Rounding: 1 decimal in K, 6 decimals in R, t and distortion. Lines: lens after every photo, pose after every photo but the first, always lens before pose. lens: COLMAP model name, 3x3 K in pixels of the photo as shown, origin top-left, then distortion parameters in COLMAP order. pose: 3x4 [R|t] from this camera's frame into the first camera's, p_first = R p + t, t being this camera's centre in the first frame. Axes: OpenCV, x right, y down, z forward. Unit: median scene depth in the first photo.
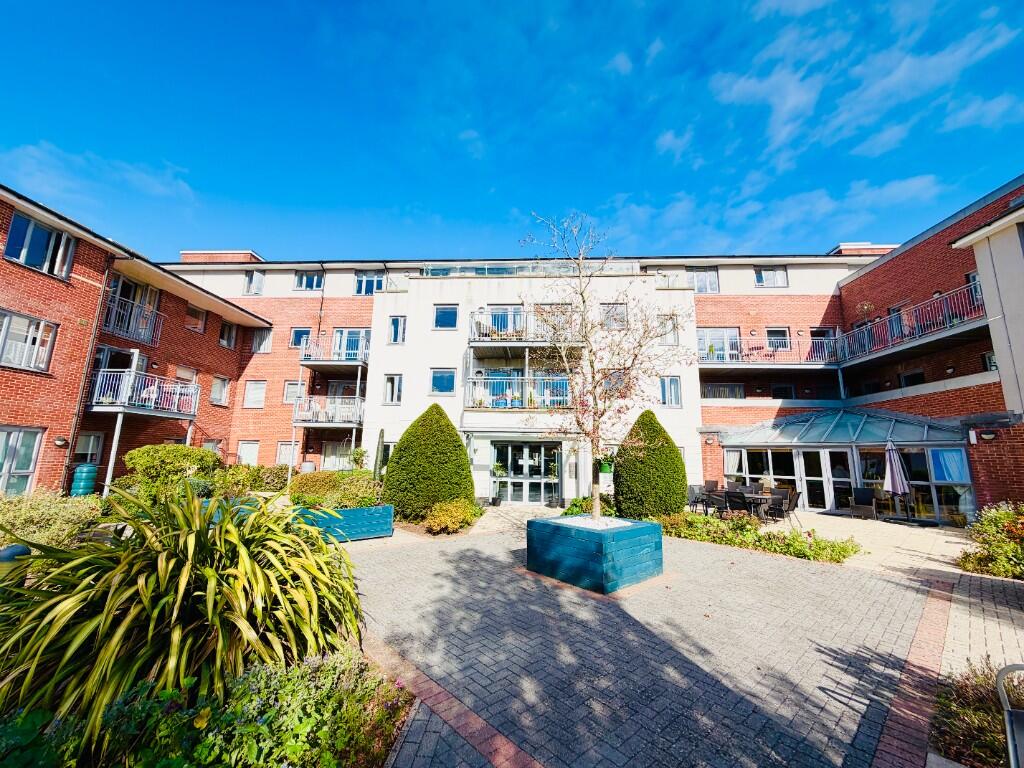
lens RADIAL K [[406.8, 0, 510.1], [0, 406.8, 384.6], [0, 0, 1]] dist [0.000299, -0.000109]
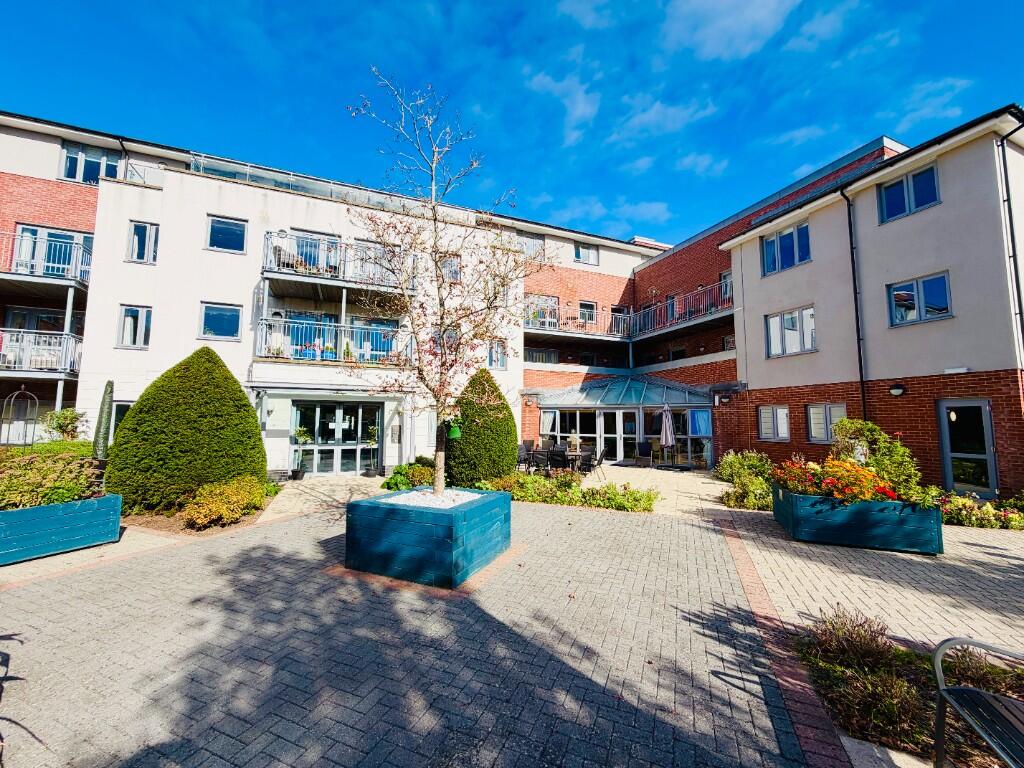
lens RADIAL K [[406.8, 0, 510.1], [0, 406.8, 384.6], [0, 0, 1]] dist [0.000299, -0.000109]
pose [[0.900946, 0.026564, 0.433118, -0.009744], [-0.066051, 0.994889, 0.076377, 0.021806], [-0.428875, -0.097419, 0.898096, 0.119947]]
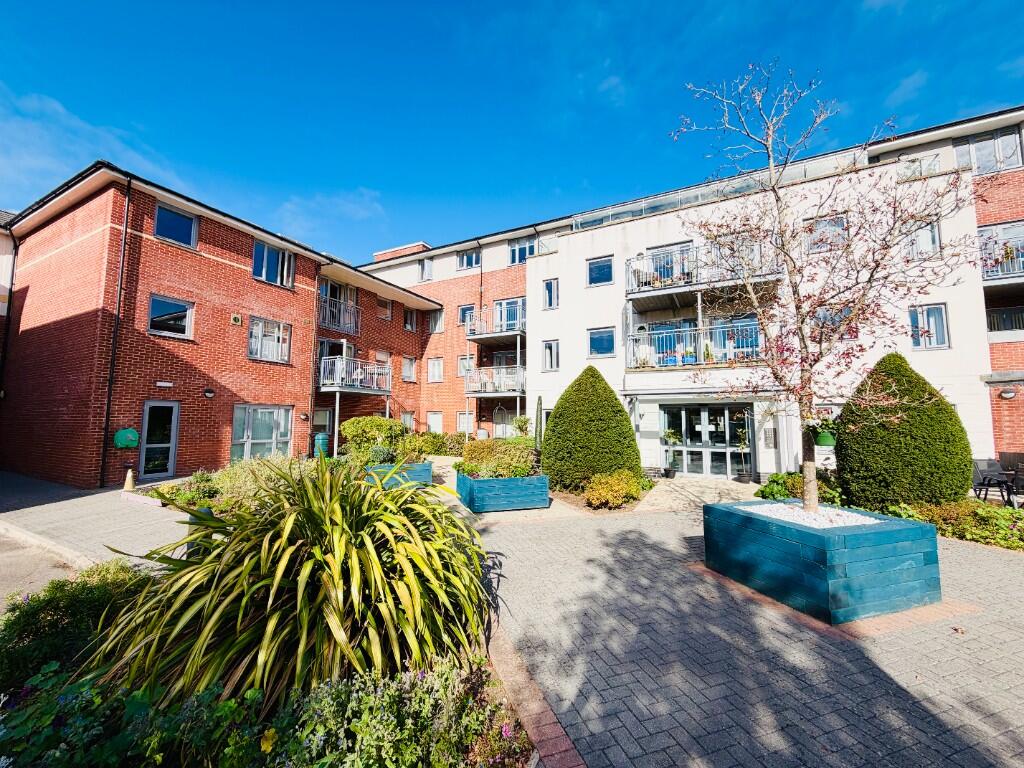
lens RADIAL K [[406.8, 0, 510.1], [0, 406.8, 384.6], [0, 0, 1]] dist [0.000299, -0.000109]
pose [[0.914416, -0.052115, -0.401406, 0.015206], [0.085293, 0.994219, 0.065221, 0.013261], [0.395686, -0.093877, 0.913575, 0.091123]]
